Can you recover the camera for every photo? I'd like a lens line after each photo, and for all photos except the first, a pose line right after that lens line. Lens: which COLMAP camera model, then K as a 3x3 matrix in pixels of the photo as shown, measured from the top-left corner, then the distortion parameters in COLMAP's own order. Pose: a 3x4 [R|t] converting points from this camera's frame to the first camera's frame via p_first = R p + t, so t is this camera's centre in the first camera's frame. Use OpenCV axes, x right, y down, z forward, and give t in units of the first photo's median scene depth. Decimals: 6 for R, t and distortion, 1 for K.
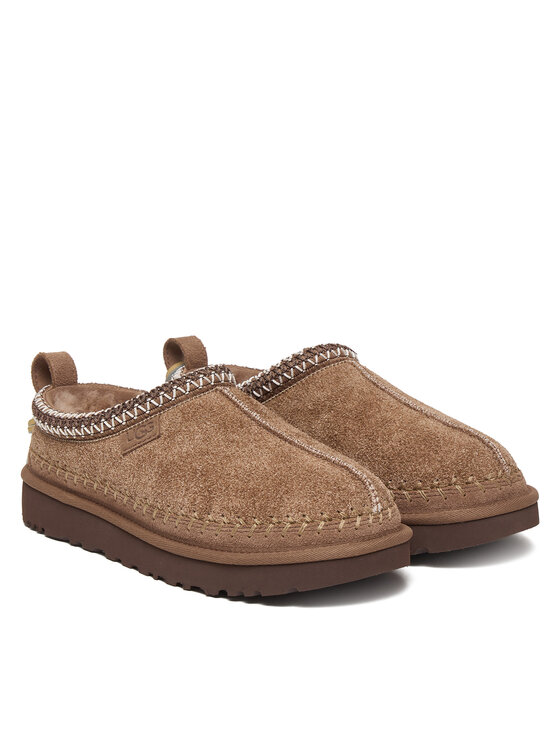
lens RADIAL K [[1865.1, 0, 279.4], [0, 1865.1, 372.7], [0, 0, 1]] dist [-0.064968, 0.000000]
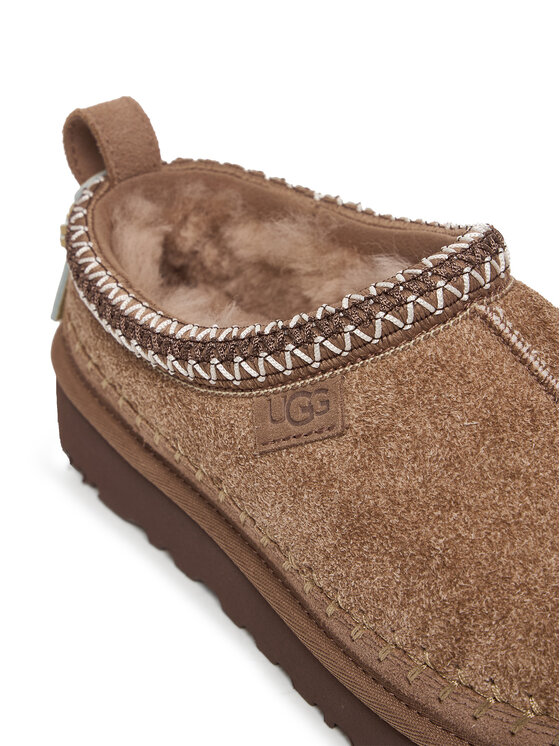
lens RADIAL K [[1865.1, 0, 281.6], [0, 1865.1, 372.7], [0, 0, 1]] dist [-0.064968, 0.000000]
pose [[0.997804, 0.027150, -0.060411, -0.052116], [0.001046, 0.905549, 0.424241, -0.162703], [0.066223, -0.423373, 0.903532, 0.603234]]
